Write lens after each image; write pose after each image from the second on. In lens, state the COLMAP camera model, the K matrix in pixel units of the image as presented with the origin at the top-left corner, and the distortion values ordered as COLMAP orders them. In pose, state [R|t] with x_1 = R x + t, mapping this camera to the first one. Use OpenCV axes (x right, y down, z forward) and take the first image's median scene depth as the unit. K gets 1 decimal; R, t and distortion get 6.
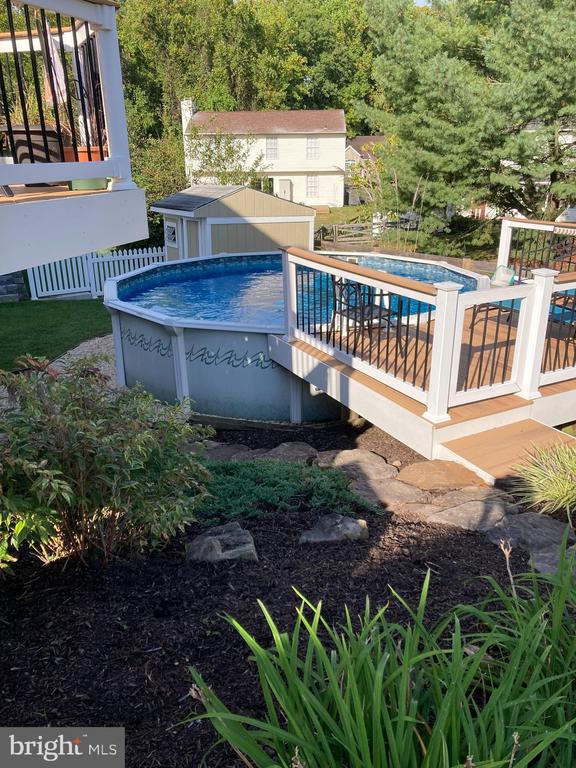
lens RADIAL K [[626.7, 0, 288.0], [0, 626.7, 384.0], [0, 0, 1]] dist [-0.006315, -0.006663]
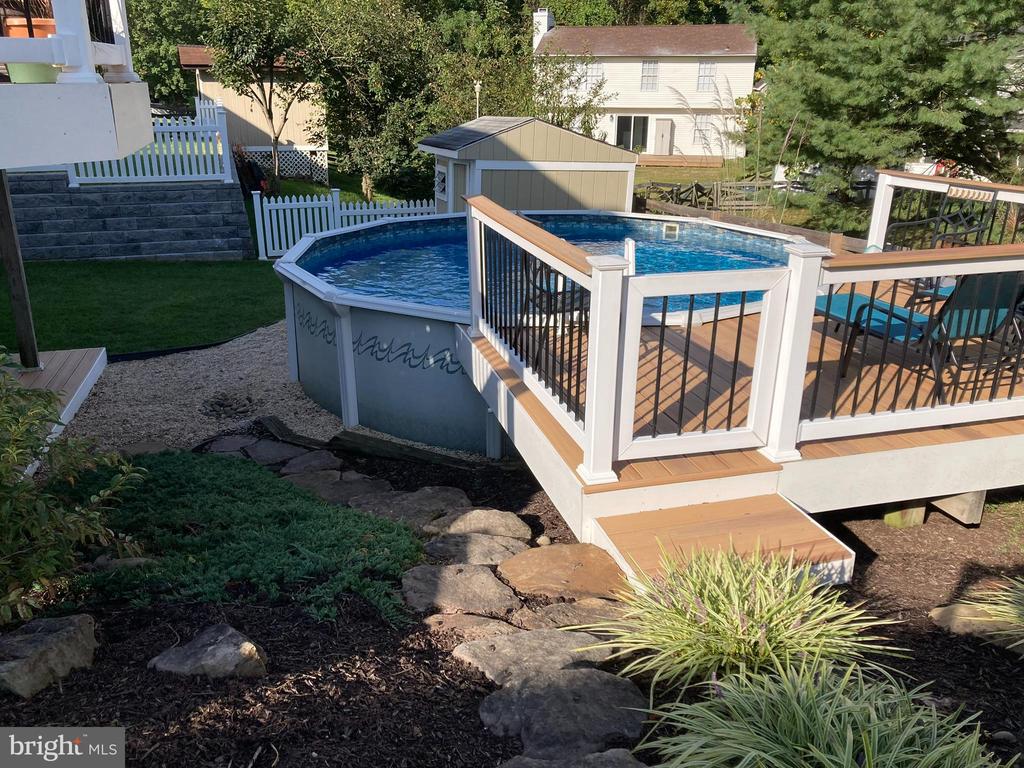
lens RADIAL K [[825.7, 0, 512.0], [0, 825.7, 384.0], [0, 0, 1]] dist [0.005405, 0.003318]
pose [[0.975481, 0.087681, -0.201863, 0.126101], [-0.089344, 0.996000, 0.000877, -0.011759], [0.201133, 0.017179, 0.979413, 0.075969]]
